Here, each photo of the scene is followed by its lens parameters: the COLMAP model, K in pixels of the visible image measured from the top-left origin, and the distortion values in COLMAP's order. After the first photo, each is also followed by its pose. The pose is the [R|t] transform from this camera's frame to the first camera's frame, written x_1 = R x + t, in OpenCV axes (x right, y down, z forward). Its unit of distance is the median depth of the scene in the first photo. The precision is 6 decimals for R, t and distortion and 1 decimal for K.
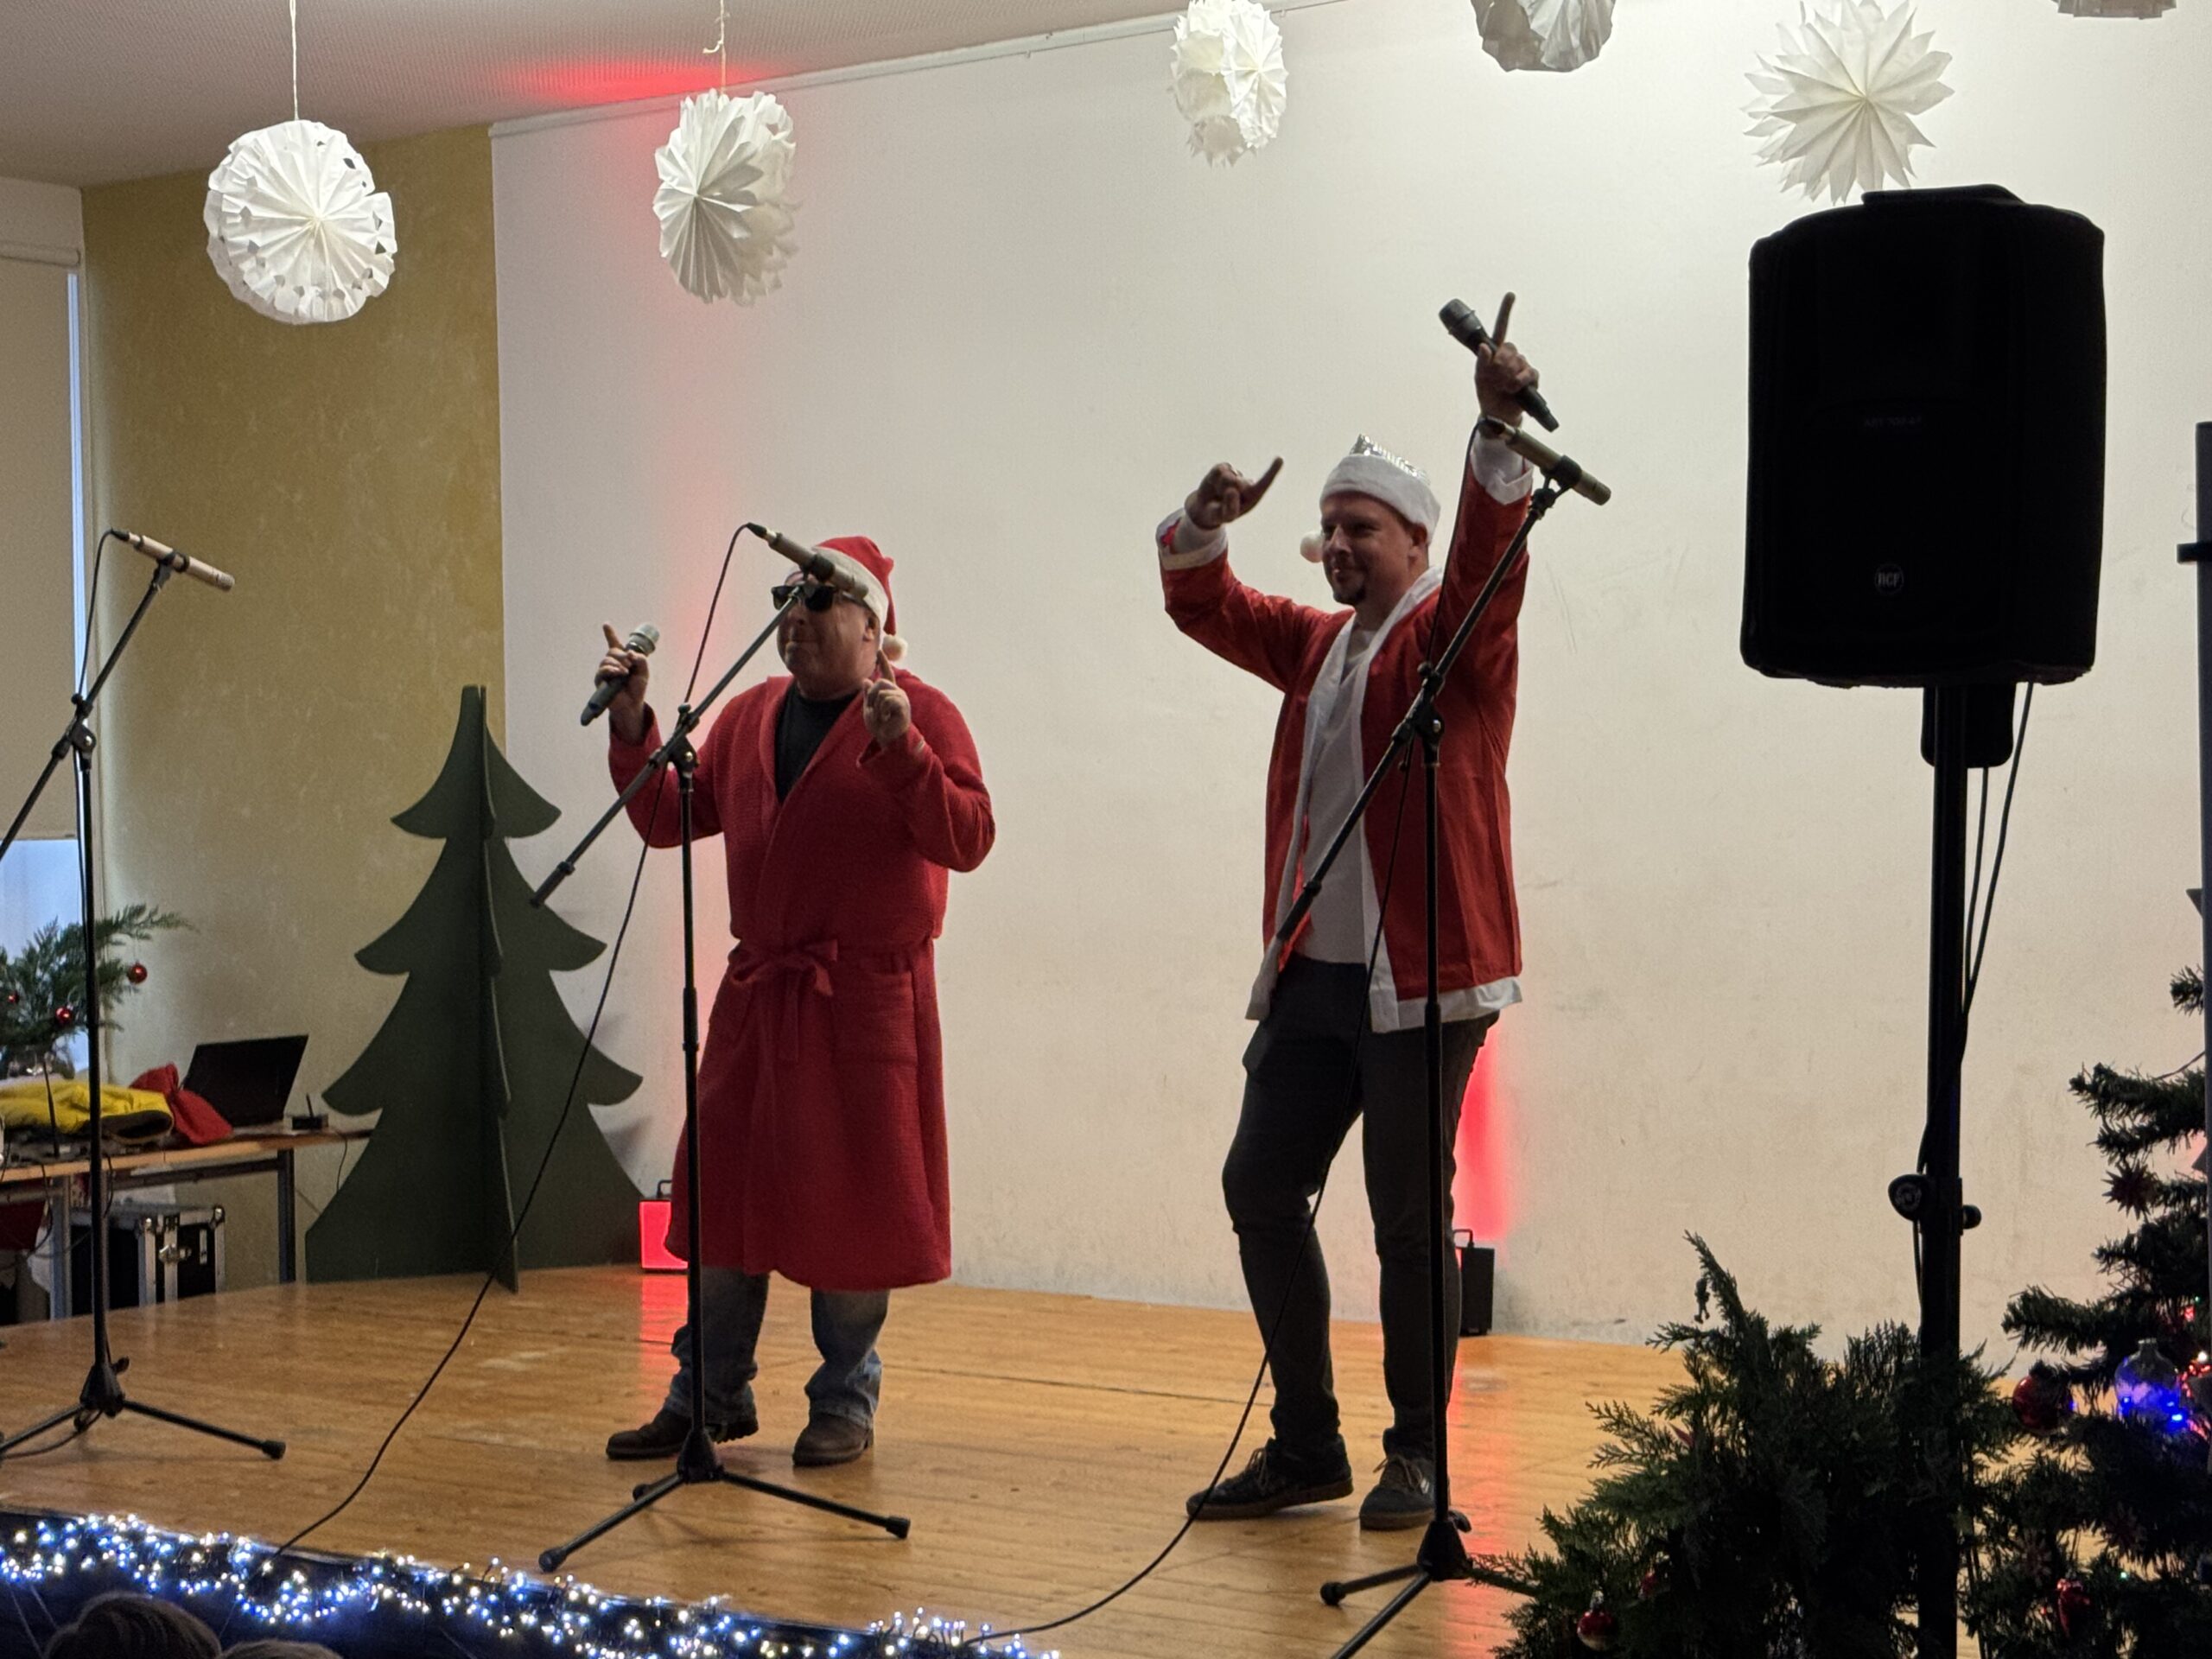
lens RADIAL K [[3997.6, 0, 1106.0], [0, 3997.6, 829.5], [0, 0, 1]] dist [0.034220, 0.330837]
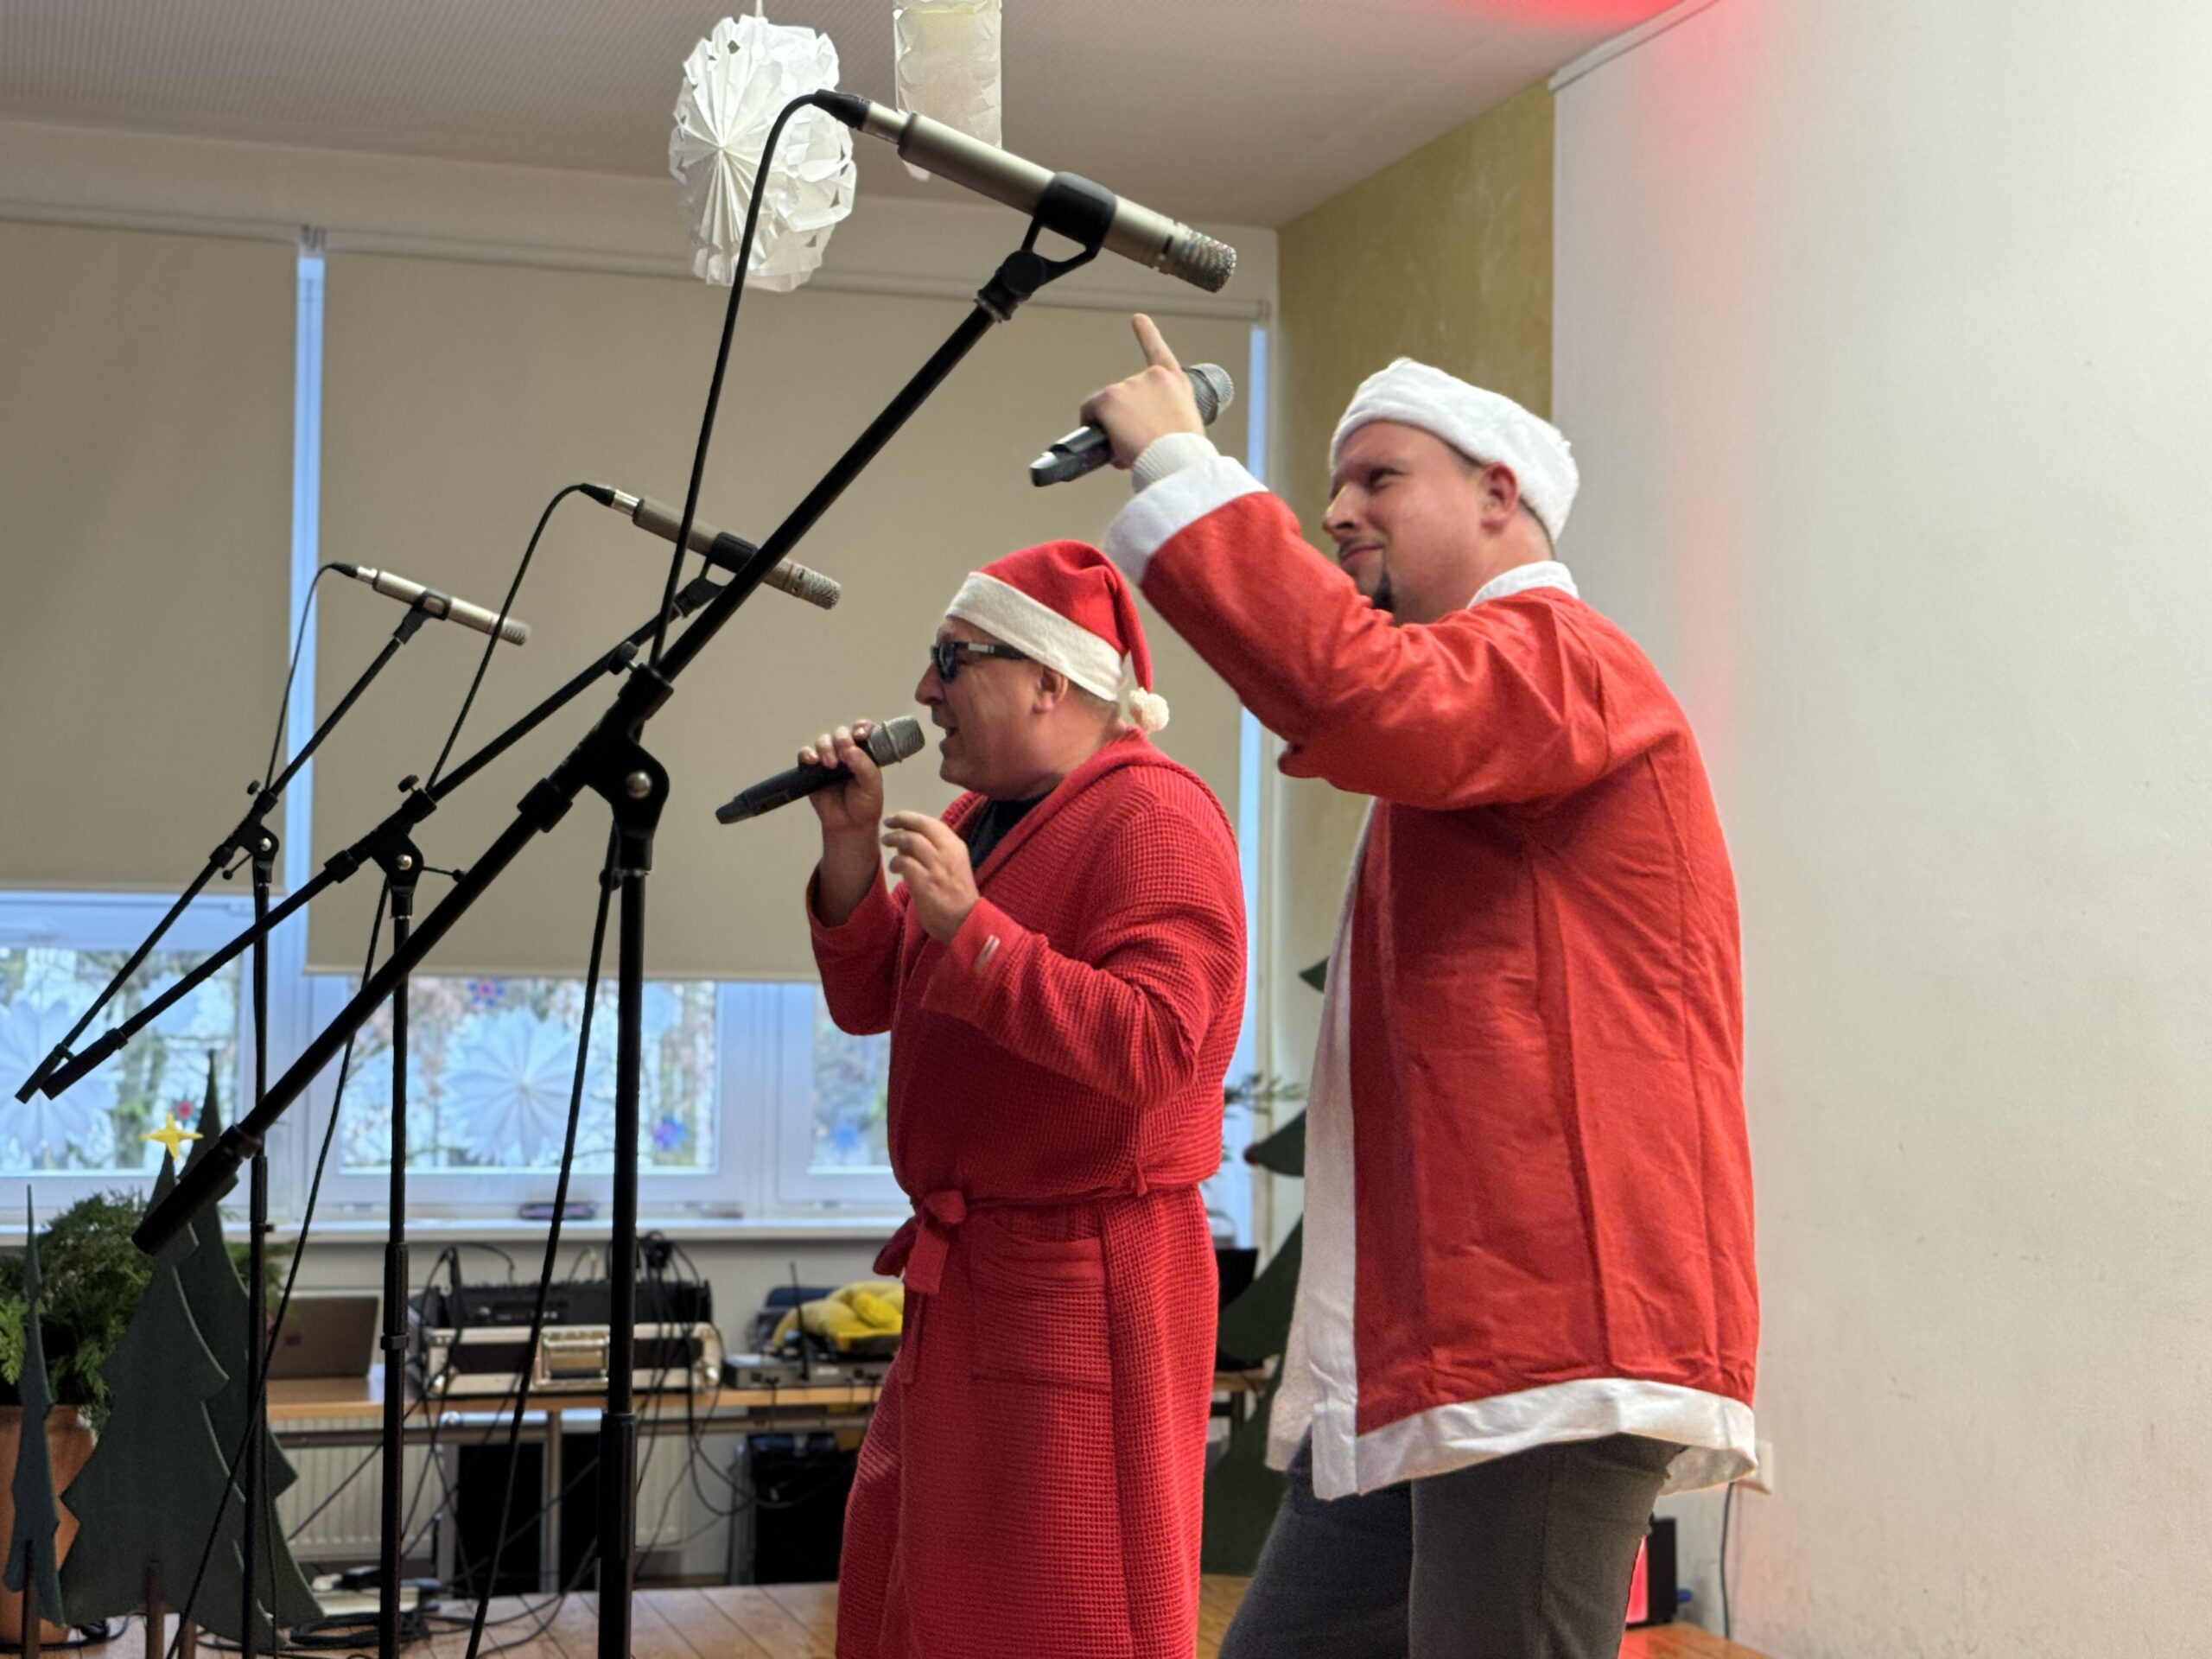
lens RADIAL K [[3698.4, 0, 1106.0], [0, 3698.4, 829.5], [0, 0, 1]] dist [0.044273, 0.130368]
pose [[0.805412, 0.009582, -0.592638, 0.279090], [-0.035919, 0.998821, -0.032665, -0.007706], [0.591626, 0.047596, 0.804806, 0.538637]]
